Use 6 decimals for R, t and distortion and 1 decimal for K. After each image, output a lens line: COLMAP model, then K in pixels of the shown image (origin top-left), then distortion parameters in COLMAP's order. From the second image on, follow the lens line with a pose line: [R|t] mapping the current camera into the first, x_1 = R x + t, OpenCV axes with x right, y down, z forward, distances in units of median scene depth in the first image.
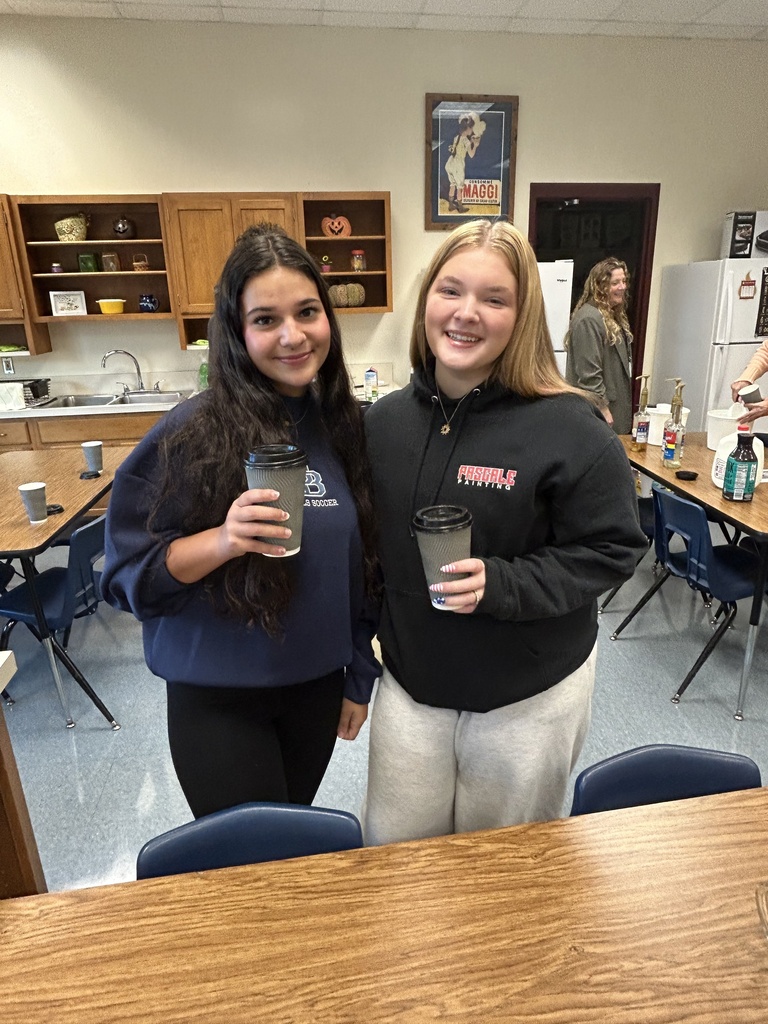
lens RADIAL K [[645.7, 0, 384.0], [0, 645.7, 512.0], [0, 0, 1]] dist [-0.029677, -0.000298]
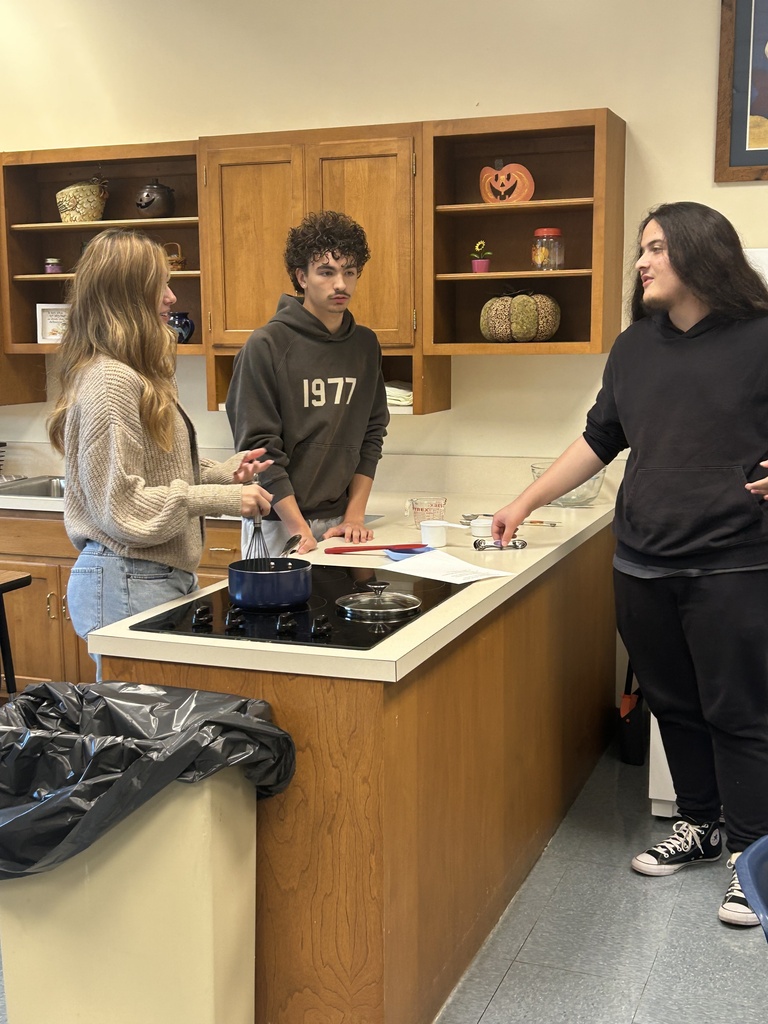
lens RADIAL K [[1265.5, 0, 384.0], [0, 1265.5, 512.0], [0, 0, 1]] dist [0.003086, -0.024457]
pose [[0.869007, 0.085573, -0.487343, 0.349876], [-0.166272, 0.978159, -0.124732, -0.061339], [0.466026, 0.189425, 0.864256, 0.165481]]
